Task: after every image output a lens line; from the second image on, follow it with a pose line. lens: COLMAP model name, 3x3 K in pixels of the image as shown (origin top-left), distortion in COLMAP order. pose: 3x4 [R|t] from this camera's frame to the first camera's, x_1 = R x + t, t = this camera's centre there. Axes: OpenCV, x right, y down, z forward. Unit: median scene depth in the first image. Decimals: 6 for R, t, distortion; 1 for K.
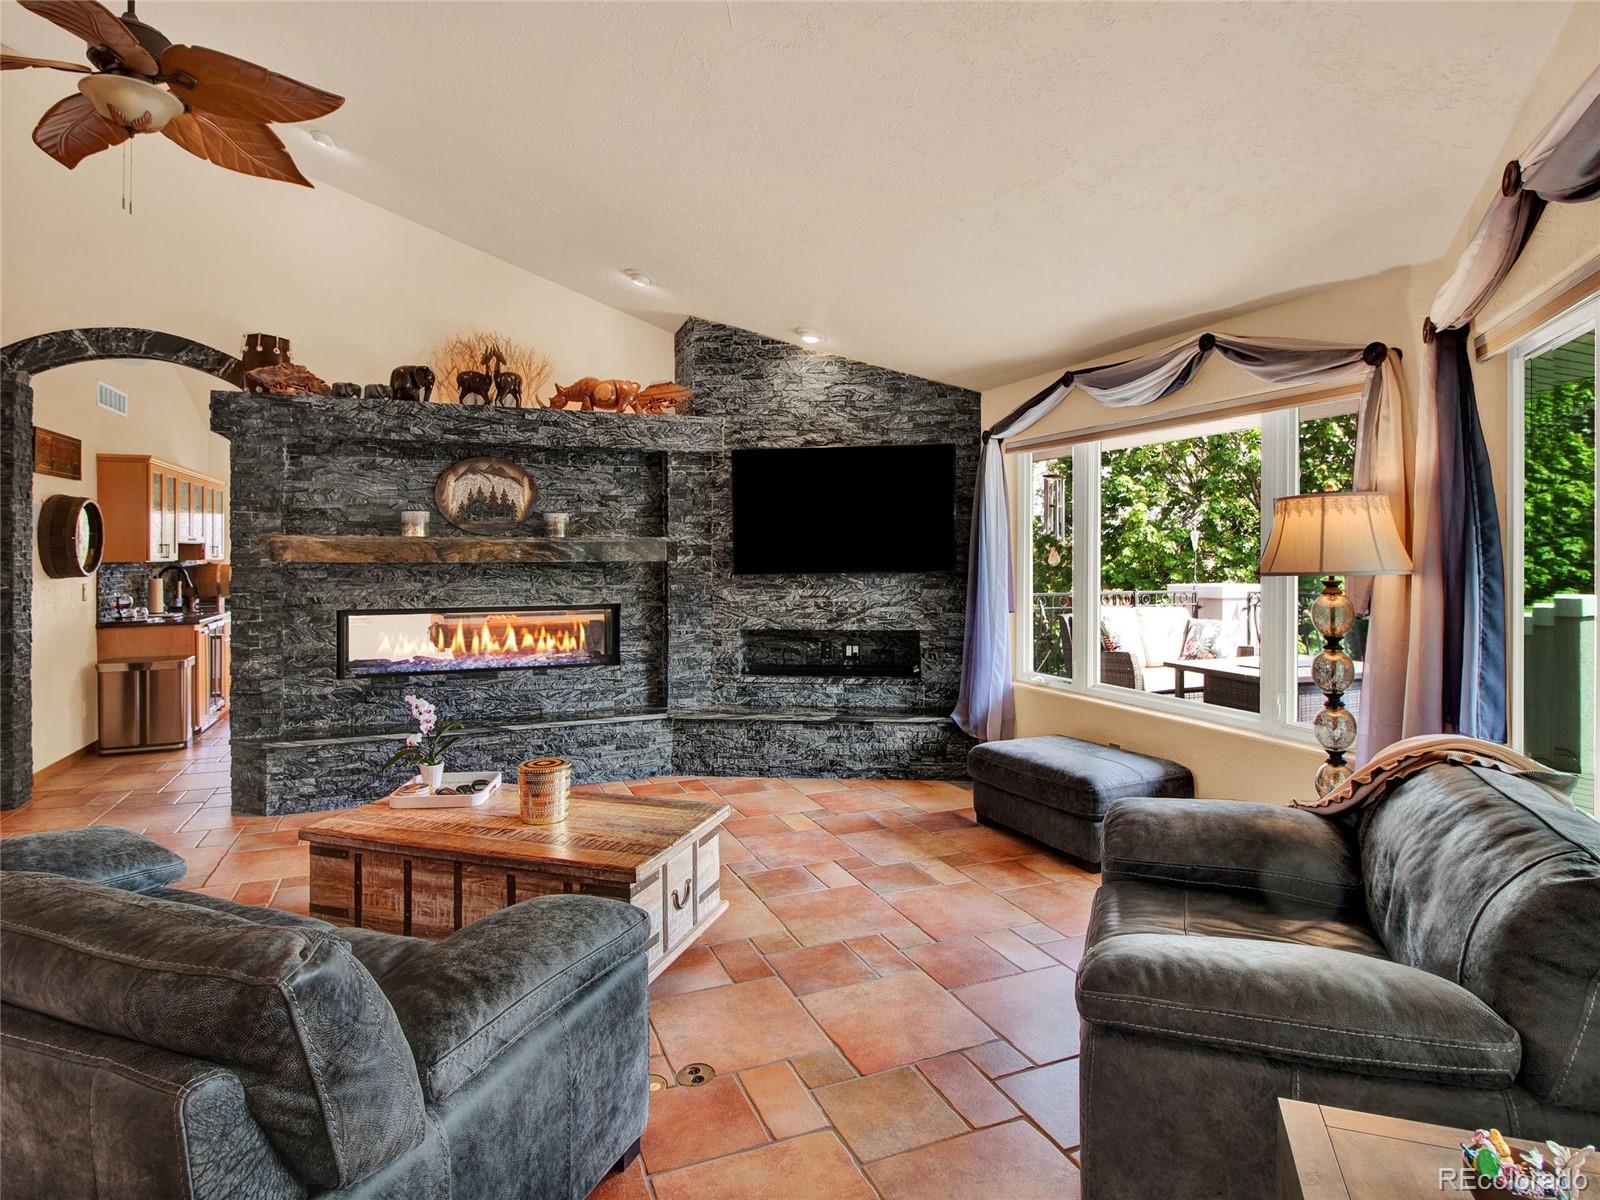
lens RADIAL K [[846.6, 0, 787.3], [0, 846.6, 535.4], [0, 0, 1]] dist [-0.016479, -0.003511]
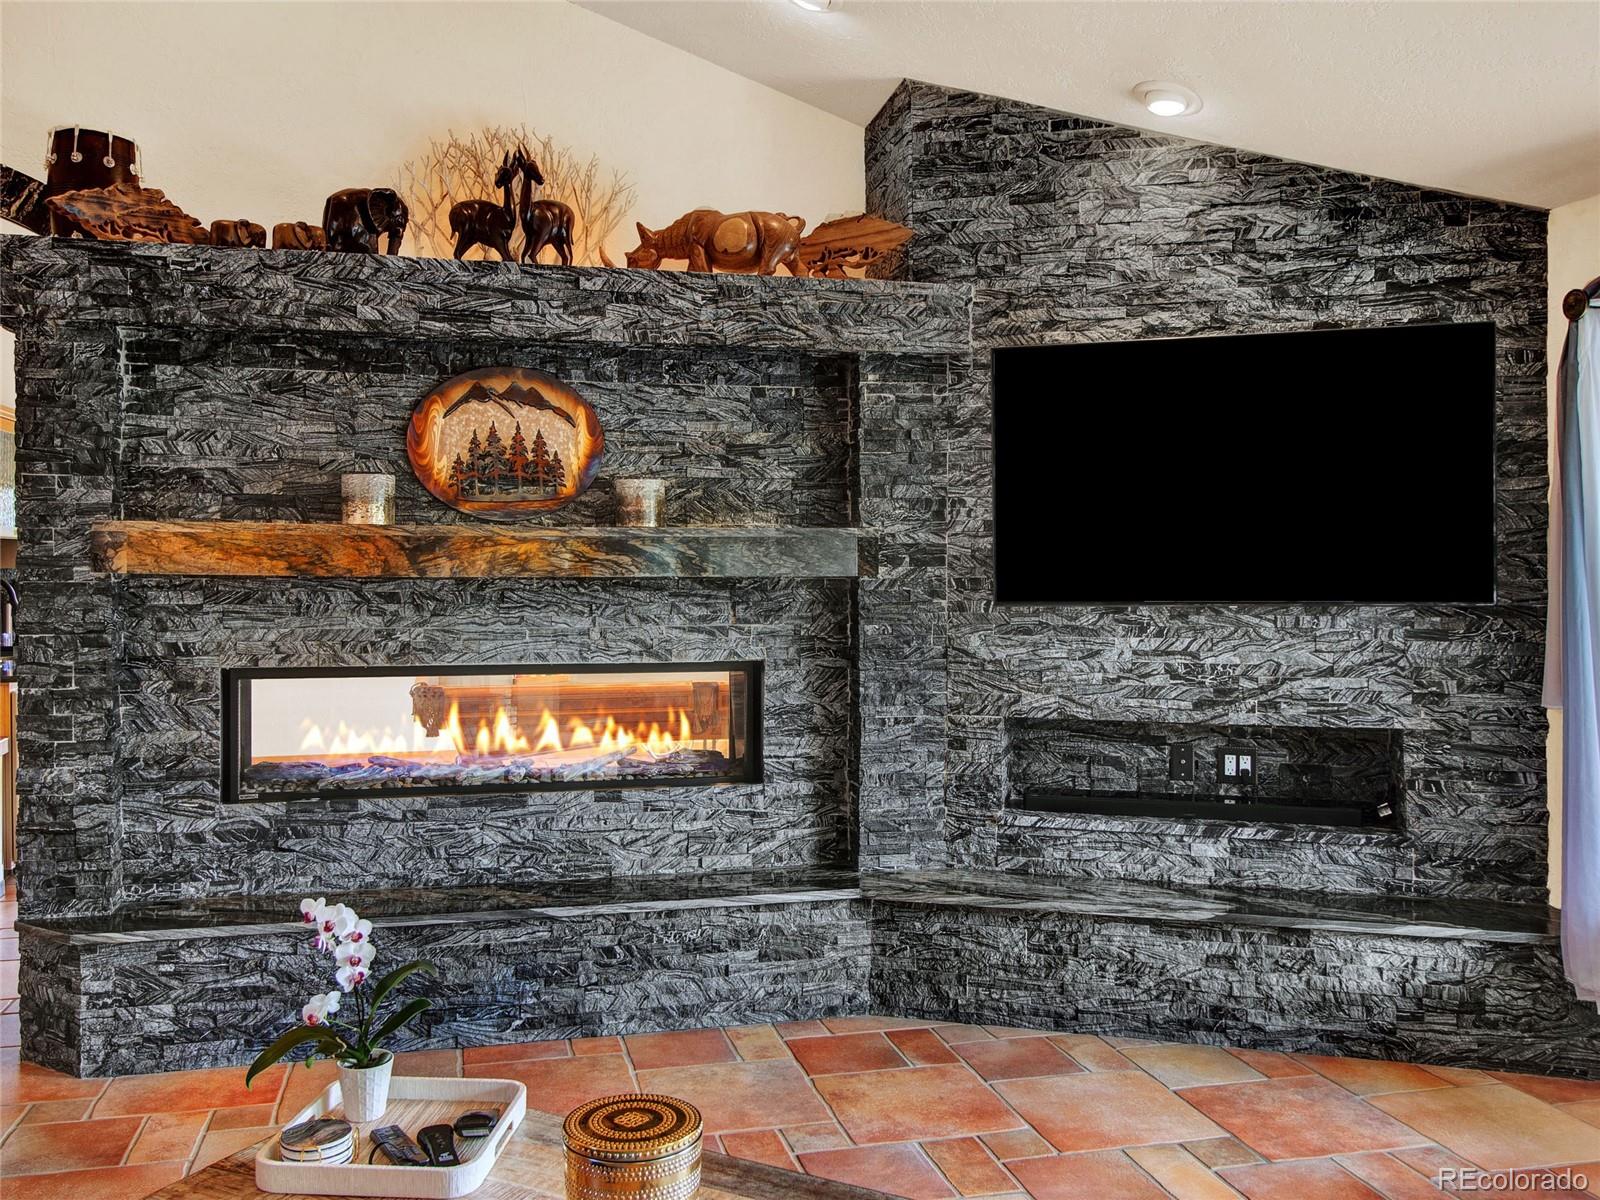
lens RADIAL K [[1309.8, 0, 773.9], [0, 1309.8, 553.4], [0, 0, 1]] dist [-0.004496, 0.004017]
pose [[0.988460, 0.004311, -0.151423, -0.077776], [-0.002301, 0.999907, 0.013447, 0.007075], [0.151467, -0.012944, 0.988378, 0.246871]]
